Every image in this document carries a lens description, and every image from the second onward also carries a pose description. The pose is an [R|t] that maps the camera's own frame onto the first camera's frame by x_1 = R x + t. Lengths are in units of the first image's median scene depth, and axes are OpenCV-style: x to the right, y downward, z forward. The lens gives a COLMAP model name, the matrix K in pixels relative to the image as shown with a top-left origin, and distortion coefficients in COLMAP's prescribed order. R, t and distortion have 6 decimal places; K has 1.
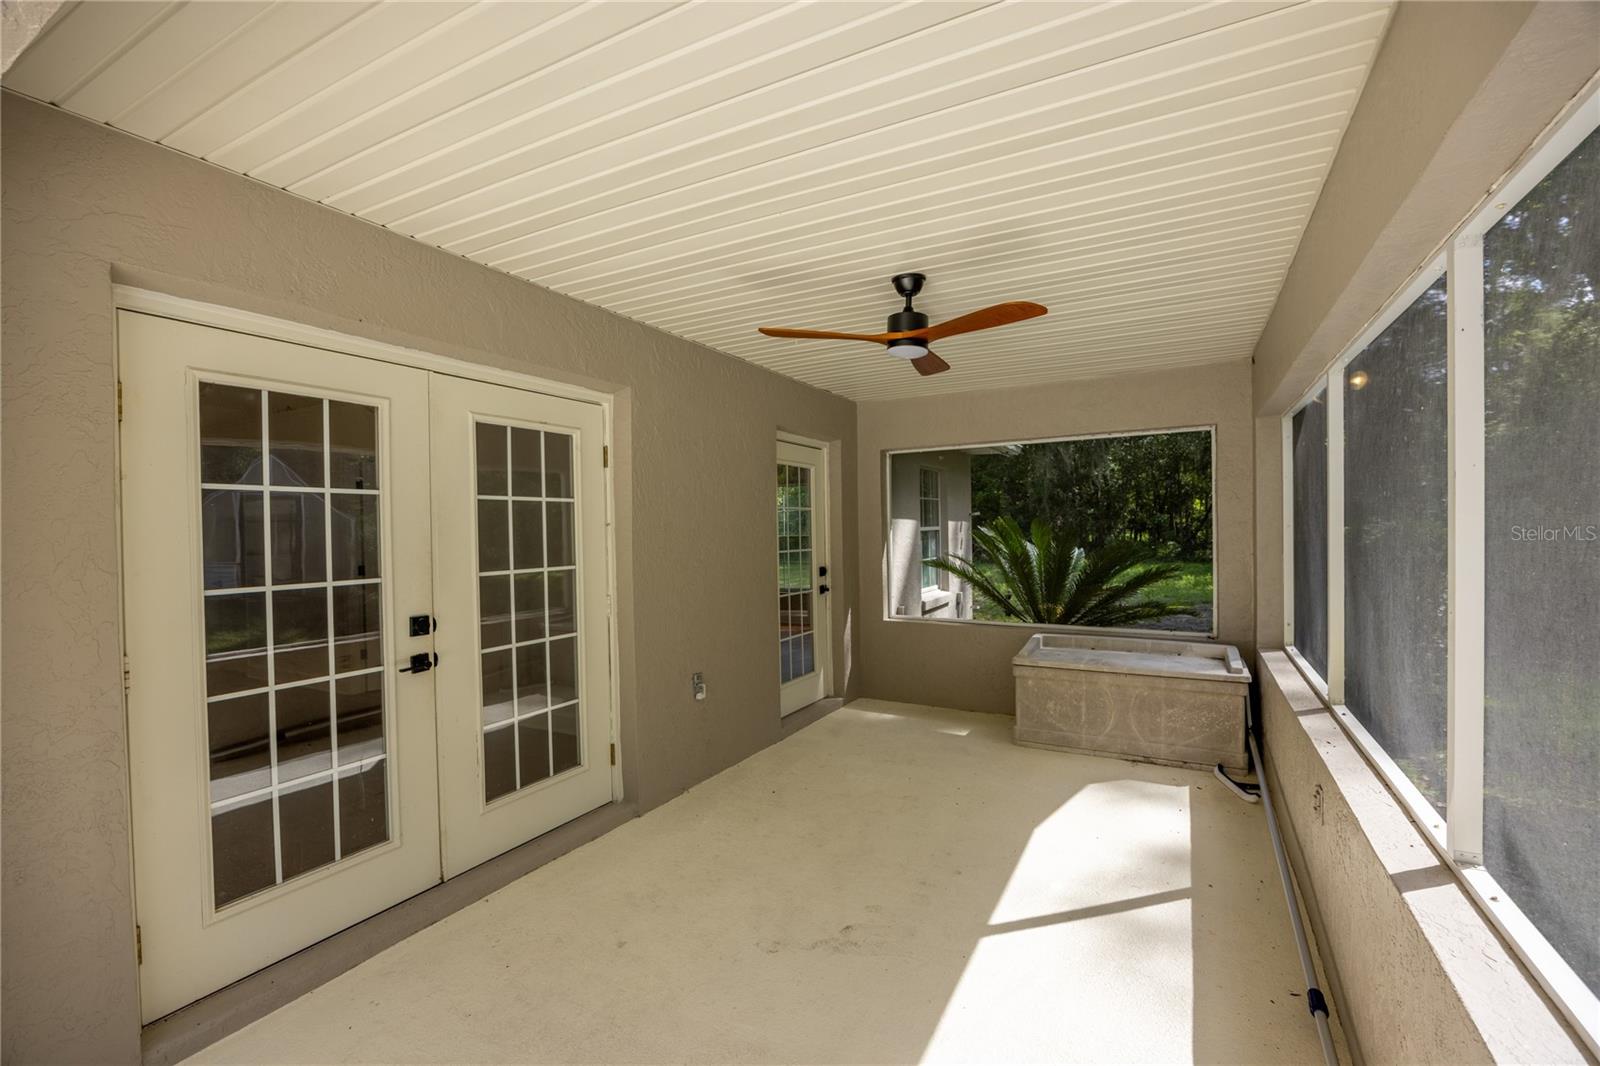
lens RADIAL K [[699.2, 0, 807.3], [0, 699.2, 538.2], [0, 0, 1]] dist [-0.013047, -0.000038]
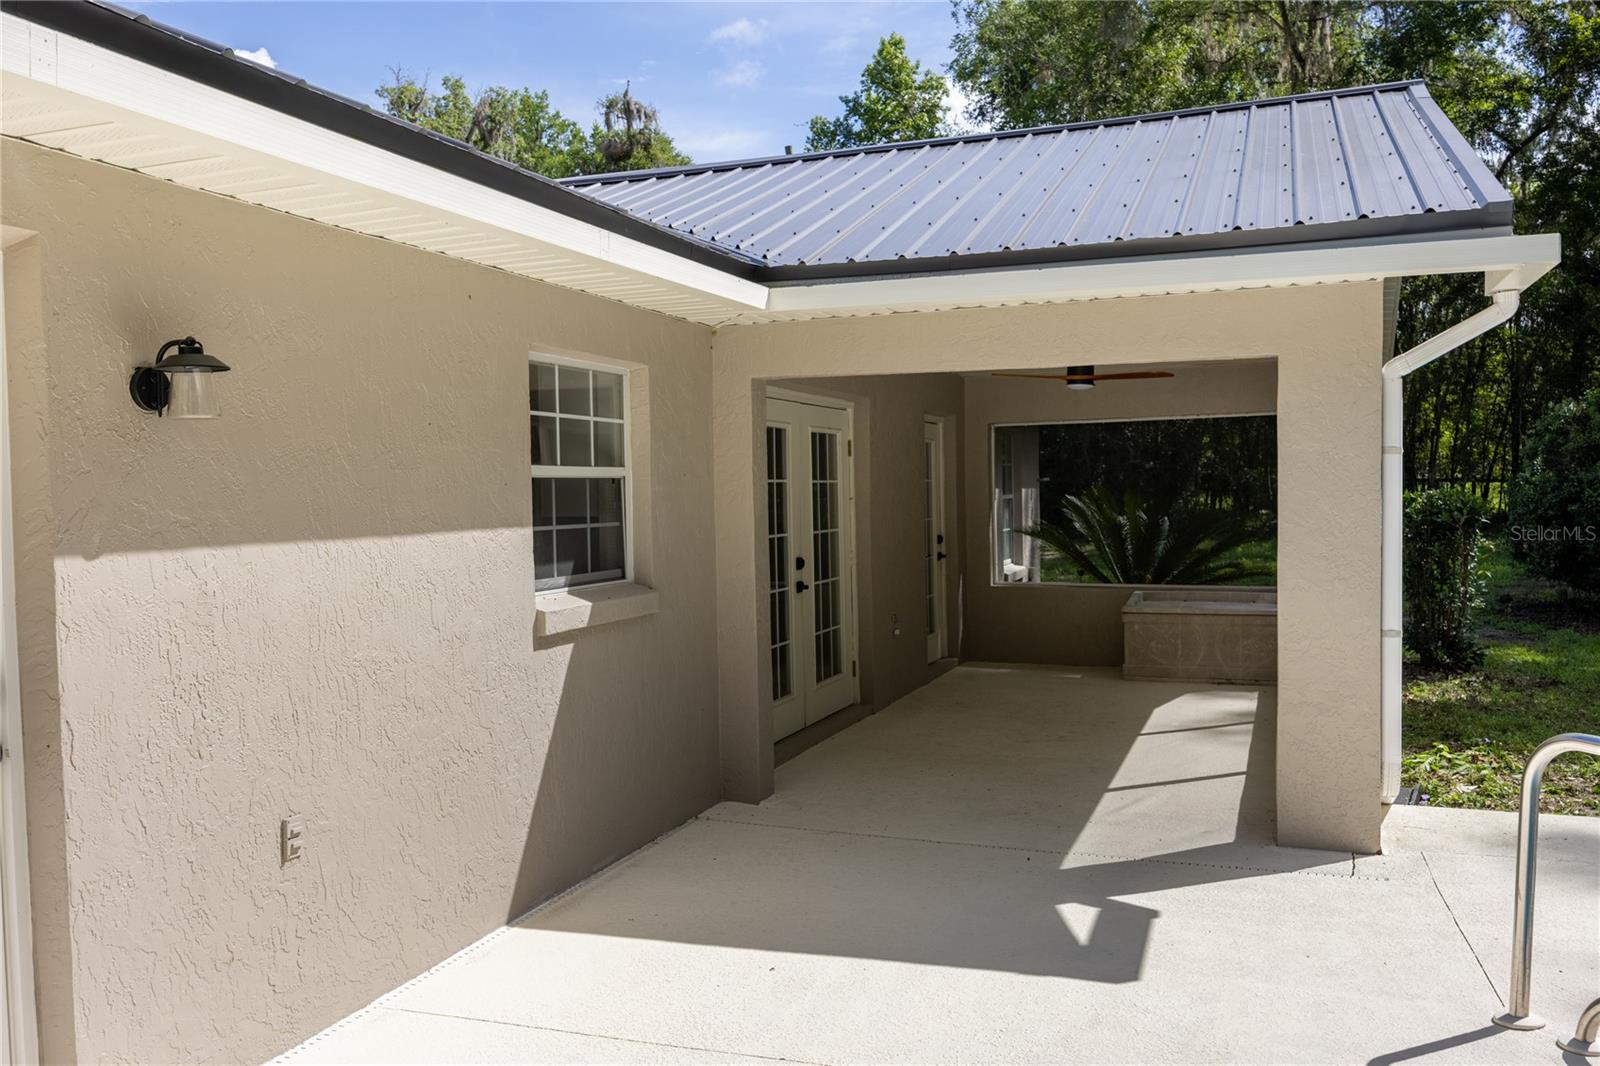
lens RADIAL K [[1296.5, 0, 800.0], [0, 1296.5, 533.0], [0, 0, 1]] dist [-0.002359, 0.003165]
pose [[0.991150, -0.006879, 0.132570, -0.593017], [0.004251, 0.999789, 0.020095, -0.002947], [-0.132680, -0.019353, 0.990970, -1.222818]]
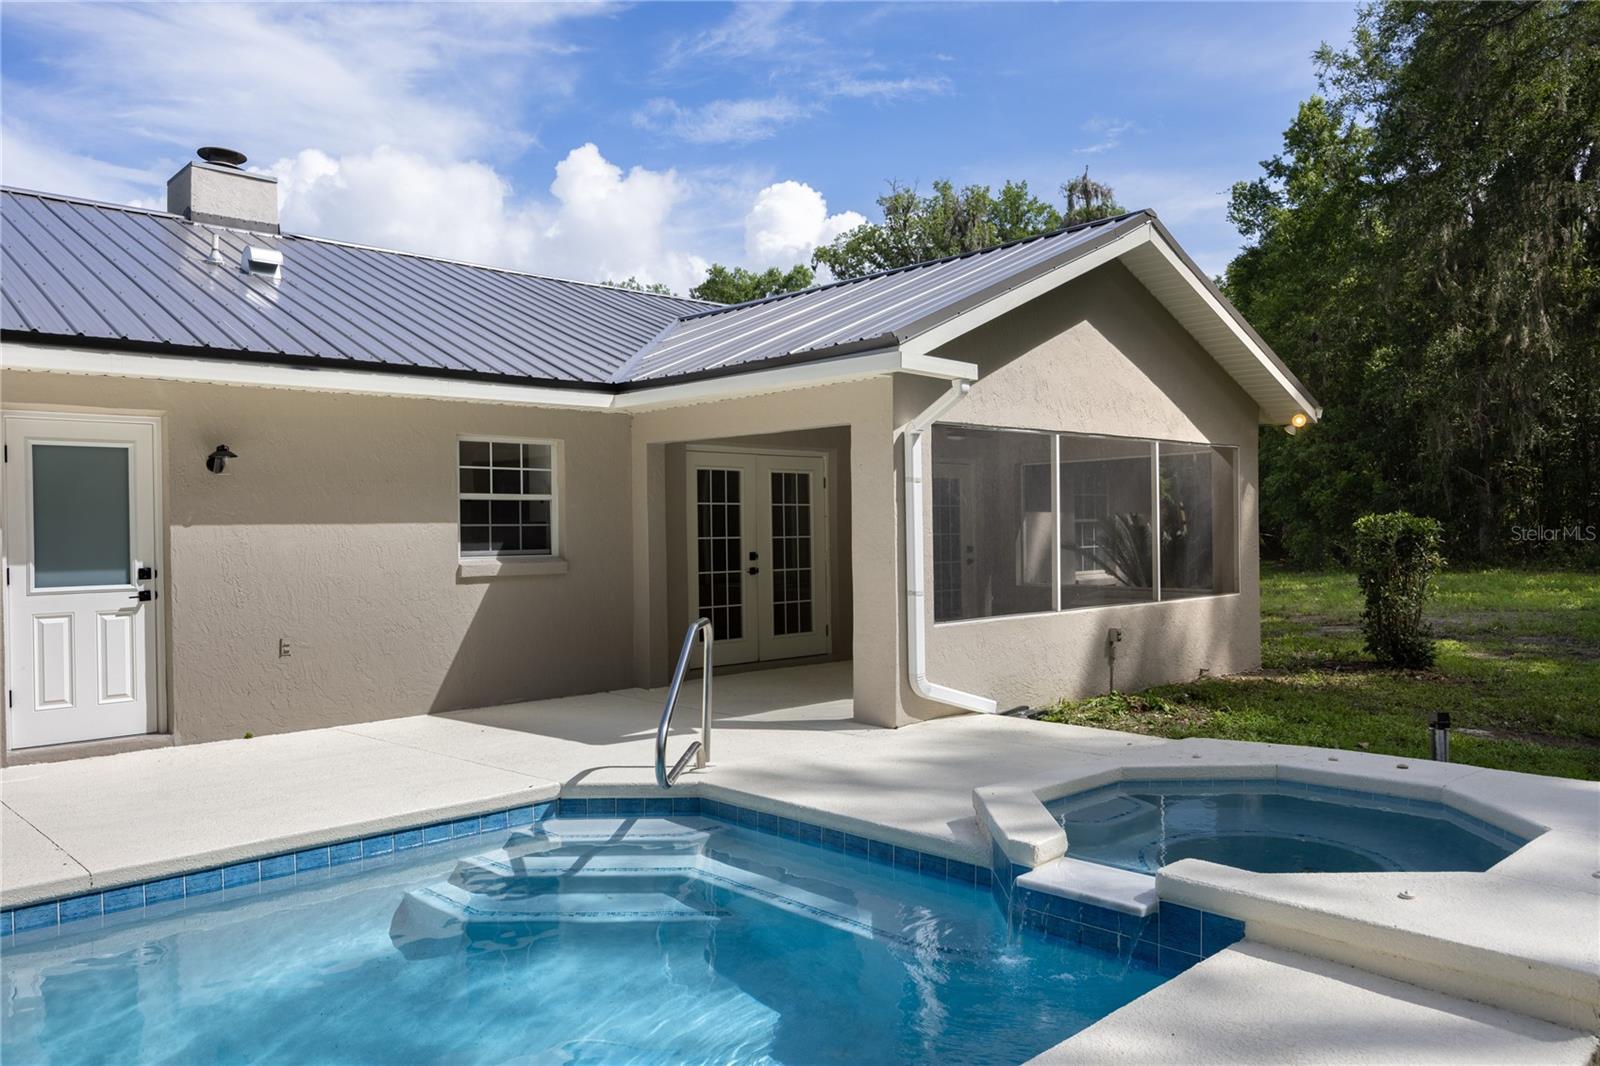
lens RADIAL K [[1173.2, 0, 796.2], [0, 1173.2, 536.8], [0, 0, 1]] dist [-0.025310, 0.054048]
pose [[0.950145, 0.003774, -0.311786, 0.575531], [-0.004905, 0.999984, -0.002843, 0.041209], [0.311770, 0.004231, 0.950148, -1.874386]]
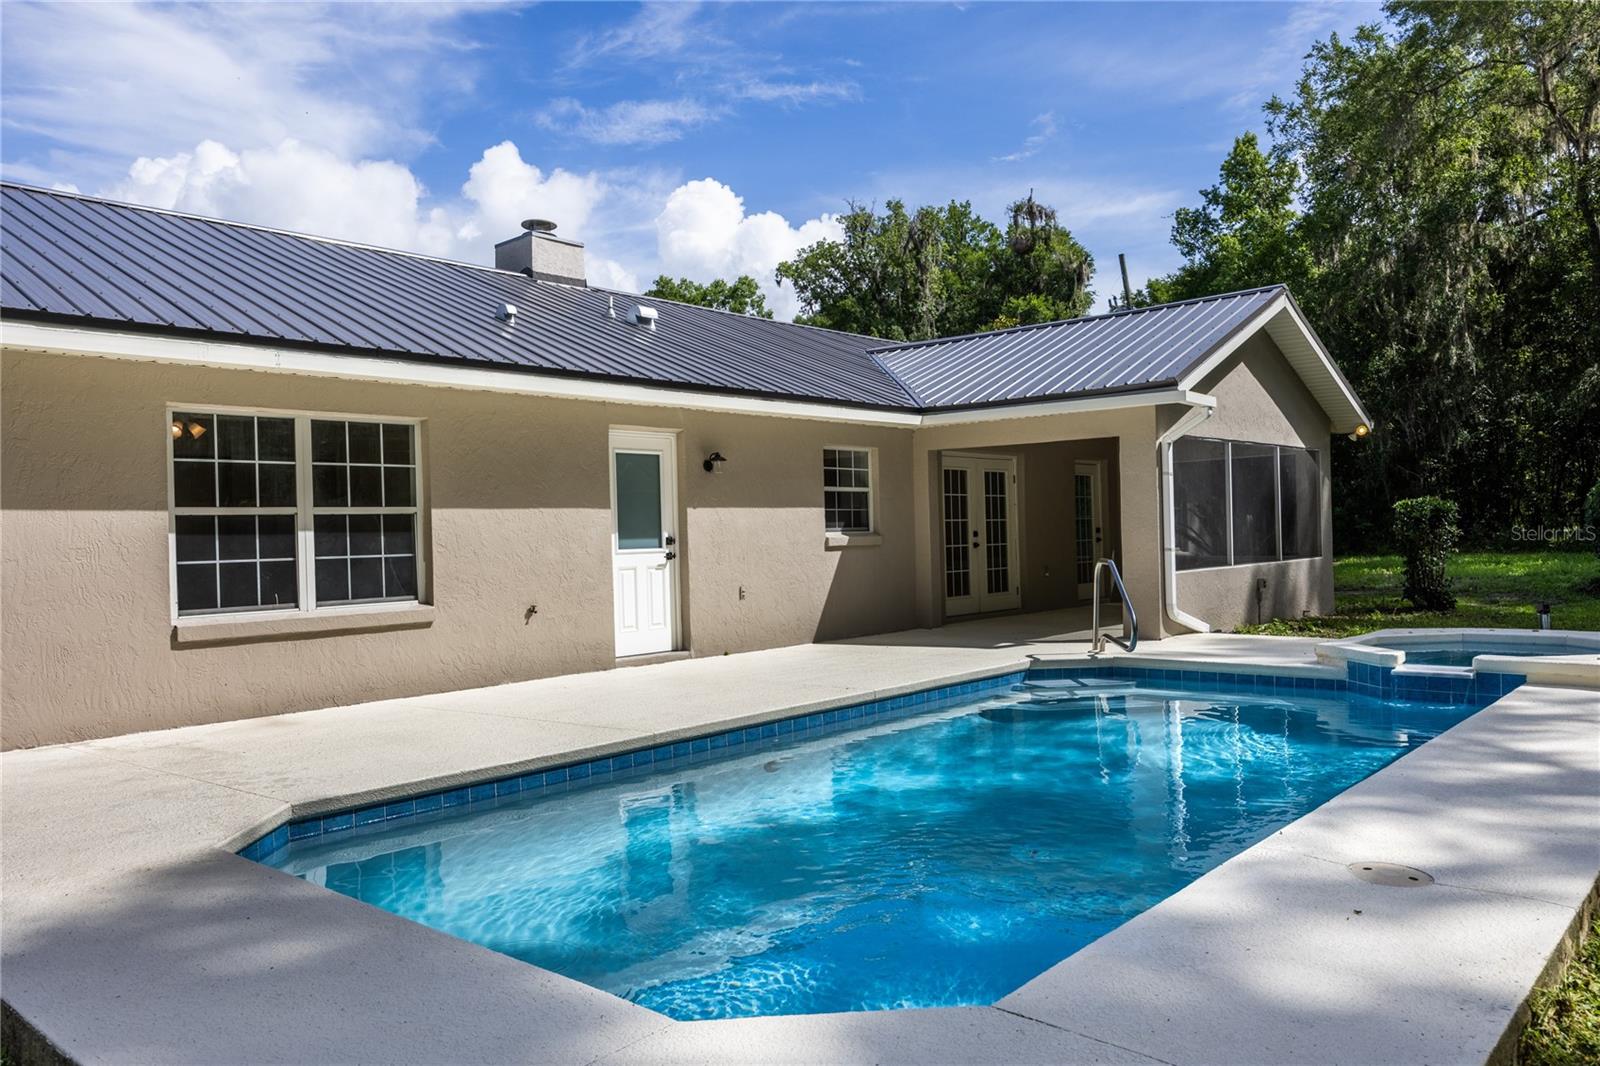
lens RADIAL K [[1185.9, 0, 805.8], [0, 1185.9, 530.5], [0, 0, 1]] dist [0.027641, -0.002652]
pose [[0.975628, -0.011072, -0.219152, -0.059089], [0.008314, 0.999874, -0.013501, 0.112339], [0.219273, 0.011350, 0.975597, -3.010503]]
